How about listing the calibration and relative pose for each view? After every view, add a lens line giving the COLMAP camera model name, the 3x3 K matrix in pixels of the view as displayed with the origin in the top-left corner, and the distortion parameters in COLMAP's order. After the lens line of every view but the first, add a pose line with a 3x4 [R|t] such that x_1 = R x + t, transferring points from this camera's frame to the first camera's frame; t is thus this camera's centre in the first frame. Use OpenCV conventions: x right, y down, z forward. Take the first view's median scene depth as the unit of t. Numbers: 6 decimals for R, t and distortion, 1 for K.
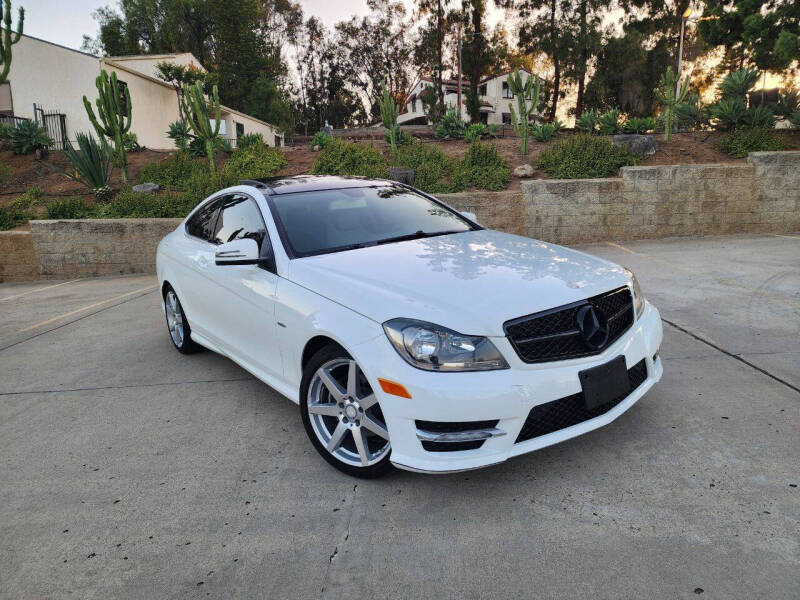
lens RADIAL K [[535.5, 0, 408.5], [0, 535.5, 299.4], [0, 0, 1]] dist [0.064162, -0.058816]
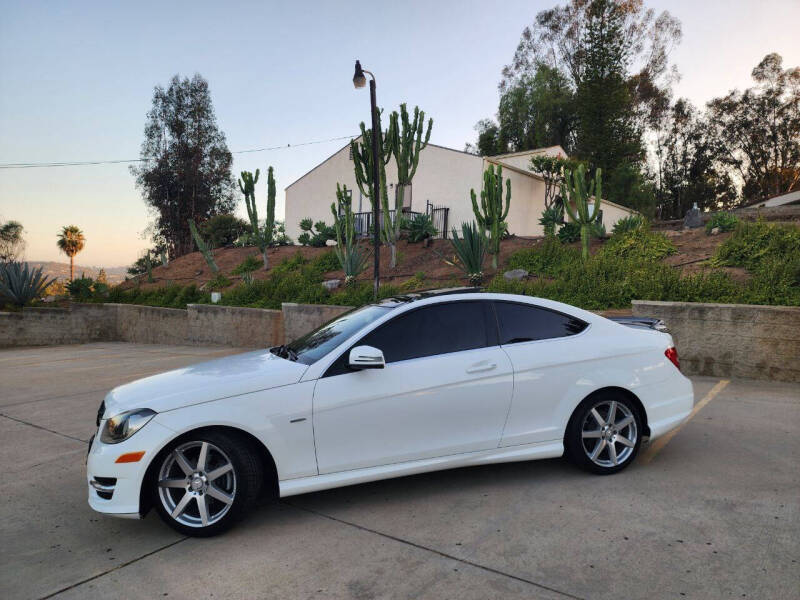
lens RADIAL K [[535.5, 0, 401.9], [0, 535.5, 300.5], [0, 0, 1]] dist [0.064162, -0.058816]
pose [[0.822333, 0.059293, -0.565909, -0.033860], [-0.144531, 0.983703, -0.106954, -0.008562], [0.550345, 0.169743, 0.817501, 0.033852]]
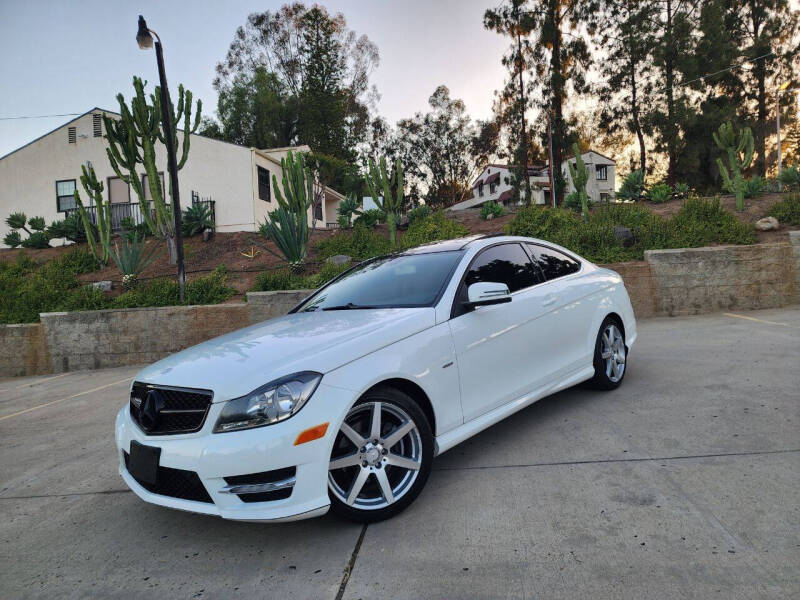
lens RADIAL K [[535.5, 0, 402.3], [0, 535.5, 299.7], [0, 0, 1]] dist [0.064162, -0.058816]
pose [[0.996692, -0.025773, -0.077082, -0.097940], [0.013395, 0.987509, -0.156993, 0.006690], [0.080165, 0.155441, 0.984587, 0.020423]]
